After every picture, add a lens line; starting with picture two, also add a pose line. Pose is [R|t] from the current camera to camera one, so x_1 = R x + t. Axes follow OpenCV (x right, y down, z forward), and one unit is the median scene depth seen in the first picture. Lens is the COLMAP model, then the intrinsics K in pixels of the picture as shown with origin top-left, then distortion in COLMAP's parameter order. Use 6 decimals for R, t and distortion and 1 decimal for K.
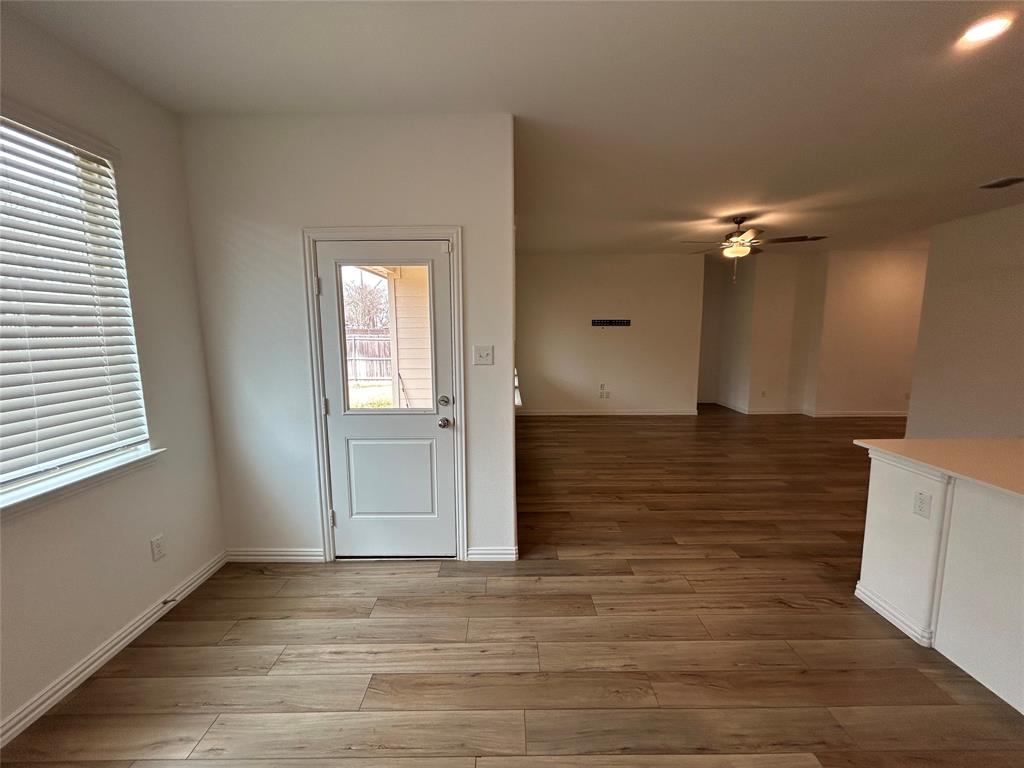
lens RADIAL K [[414.1, 0, 511.6], [0, 414.1, 382.2], [0, 0, 1]] dist [-0.001451, 0.002593]
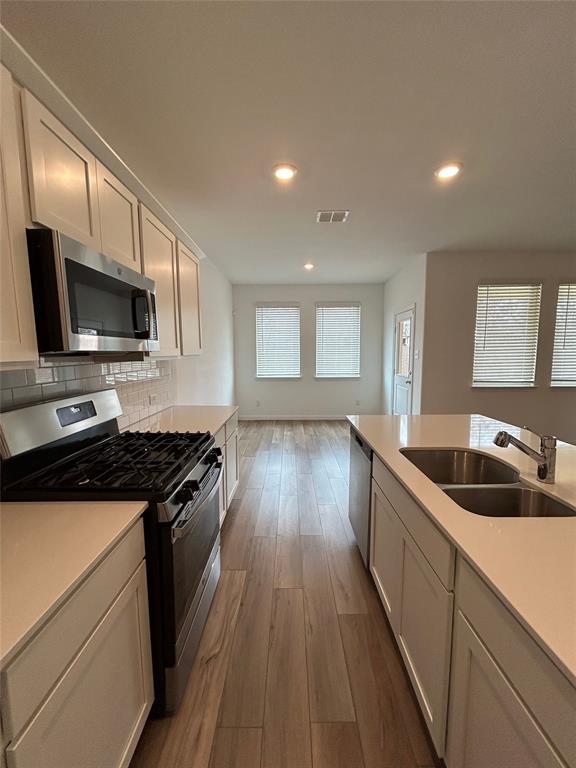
lens RADIAL K [[307.4, 0, 288.0], [0, 307.4, 384.0], [0, 0, 1]] dist [-0.000370, 0.000299]
pose [[-0.011495, 0.113627, -0.993457, 1.679166], [-0.121999, 0.985941, 0.114179, -0.009945], [0.992464, 0.122513, 0.002529, 0.282733]]
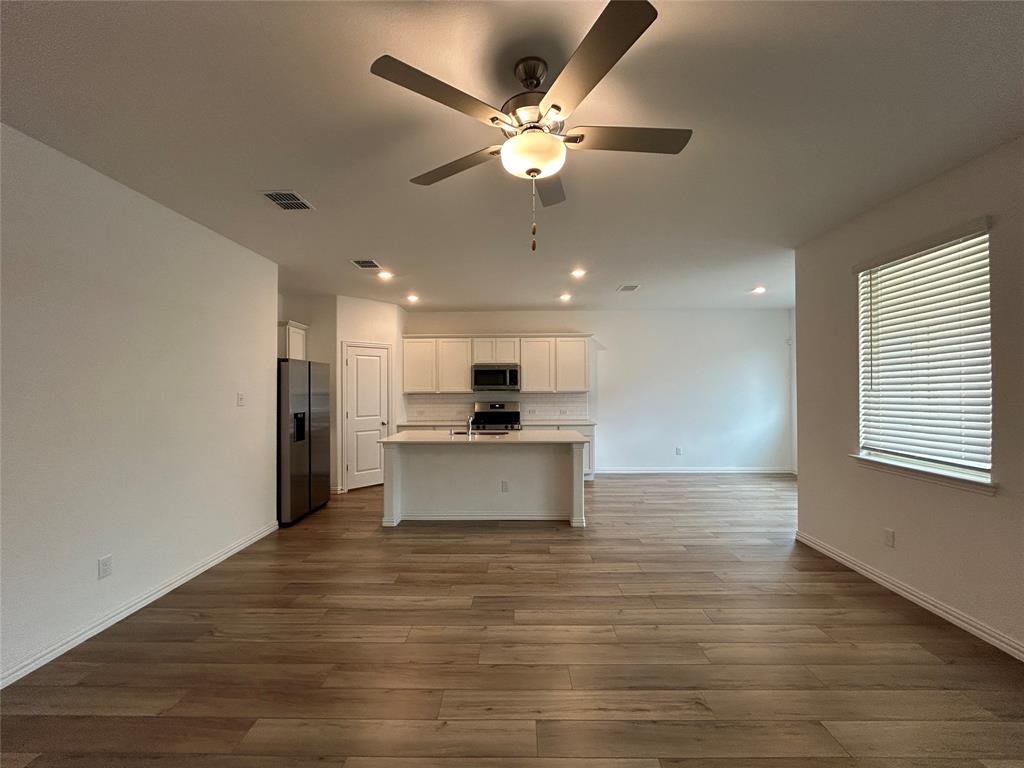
lens RADIAL K [[414.1, 0, 511.6], [0, 414.1, 382.2], [0, 0, 1]] dist [-0.001451, 0.002593]
pose [[-0.999728, 0.011418, 0.020345, 1.002165], [0.013628, 0.993607, 0.112069, -0.293476], [-0.018935, 0.112316, -0.993492, 2.479489]]
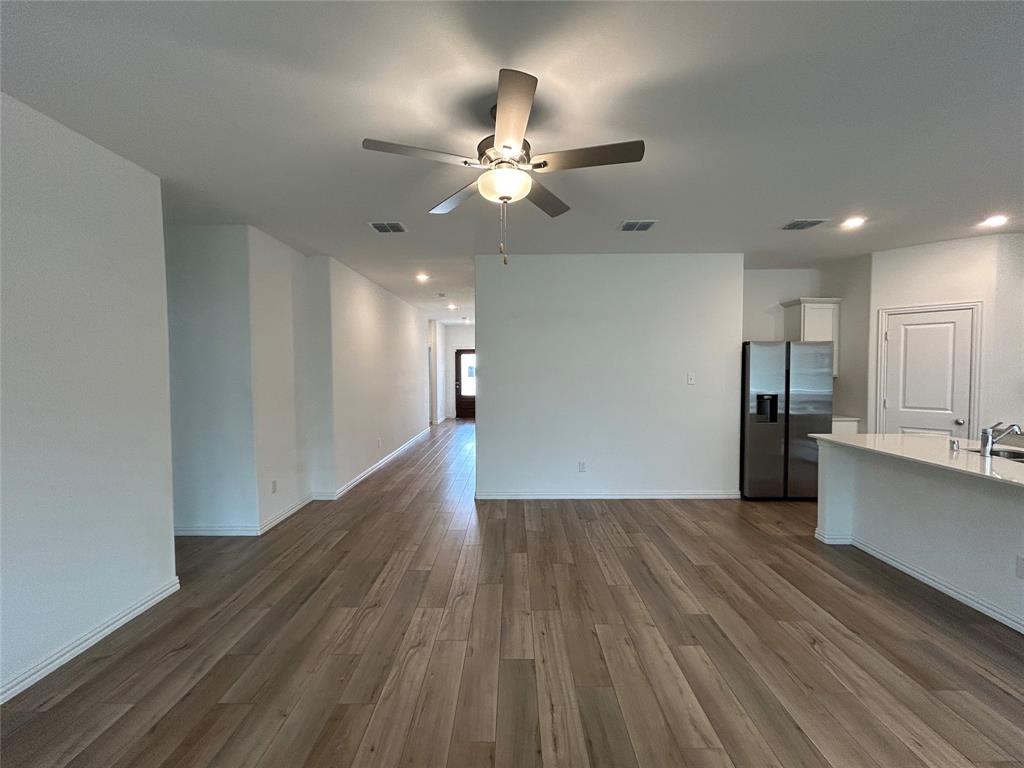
lens RADIAL K [[409.9, 0, 510.2], [0, 409.9, 383.6], [0, 0, 1]] dist [-0.000370, 0.000299]
pose [[0.013557, -0.032122, 0.999392, 0.203626], [0.132140, 0.990775, 0.030053, -0.224133], [-0.991138, 0.131653, 0.017677, 1.825554]]
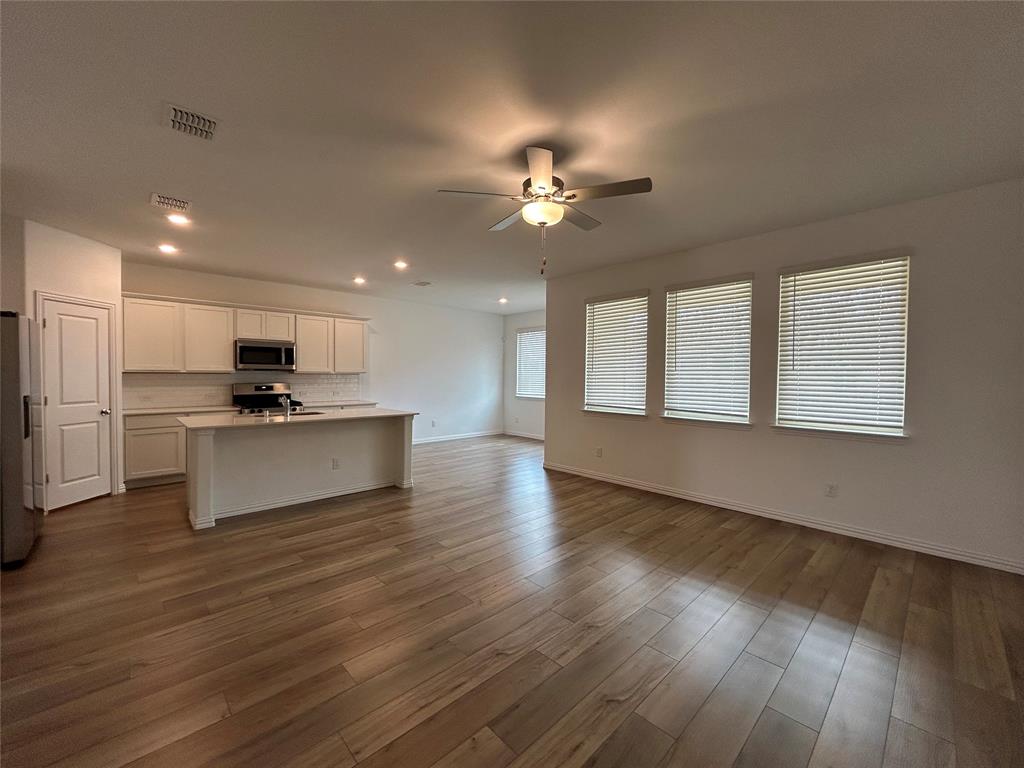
lens RADIAL K [[414.1, 0, 511.6], [0, 414.1, 382.2], [0, 0, 1]] dist [-0.001451, 0.002593]
pose [[-0.729569, 0.012972, -0.683784, 1.720875], [-0.089177, 0.989480, 0.113919, -0.273671], [0.678068, 0.144089, -0.720737, 2.528907]]
